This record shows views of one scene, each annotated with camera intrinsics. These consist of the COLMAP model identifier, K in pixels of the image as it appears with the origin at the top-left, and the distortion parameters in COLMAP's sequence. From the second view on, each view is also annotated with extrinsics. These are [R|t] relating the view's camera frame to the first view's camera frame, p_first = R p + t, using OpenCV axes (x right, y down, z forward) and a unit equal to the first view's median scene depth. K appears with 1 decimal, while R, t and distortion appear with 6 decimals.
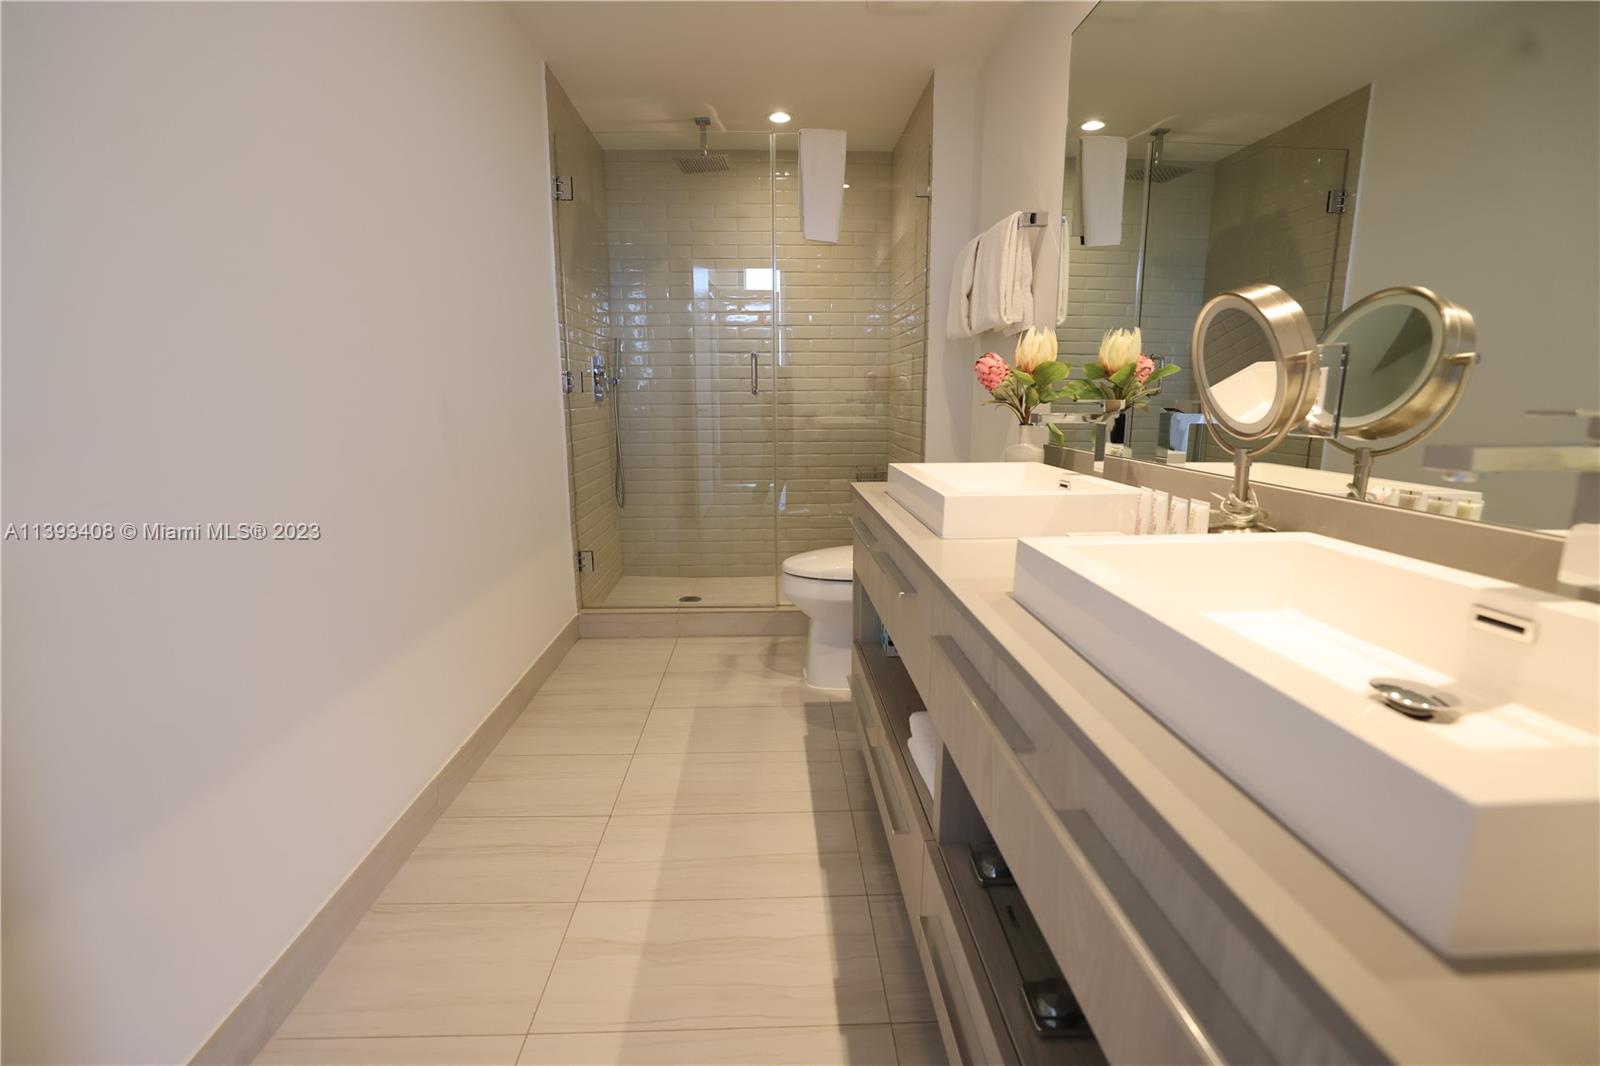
lens RADIAL K [[679.3, 0, 789.9], [0, 679.3, 516.7], [0, 0, 1]] dist [-0.034156, 0.010257]
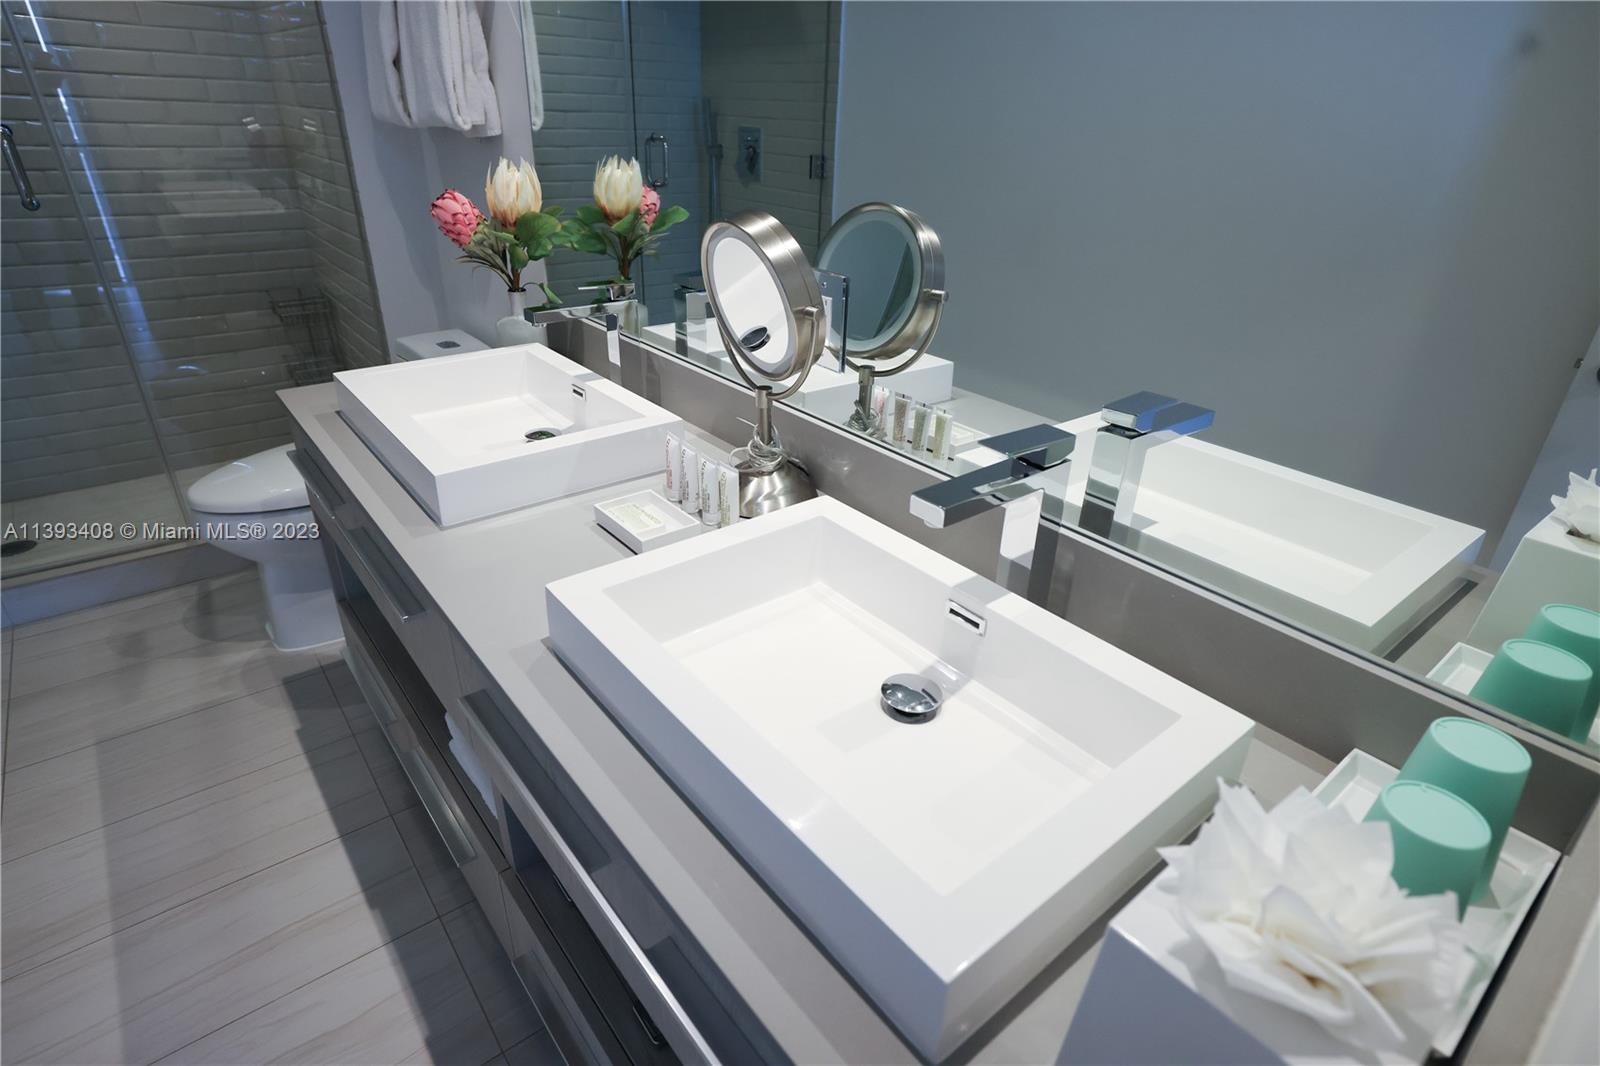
lens RADIAL K [[857.4, 0, 800.0], [0, 857.4, 533.0], [0, 0, 1]] dist [-0.036690, 0.027528]
pose [[0.802367, -0.248913, 0.542448, 0.017161], [0.074985, 0.943721, 0.322130, -0.163838], [-0.592102, -0.217791, 0.775875, 0.008355]]
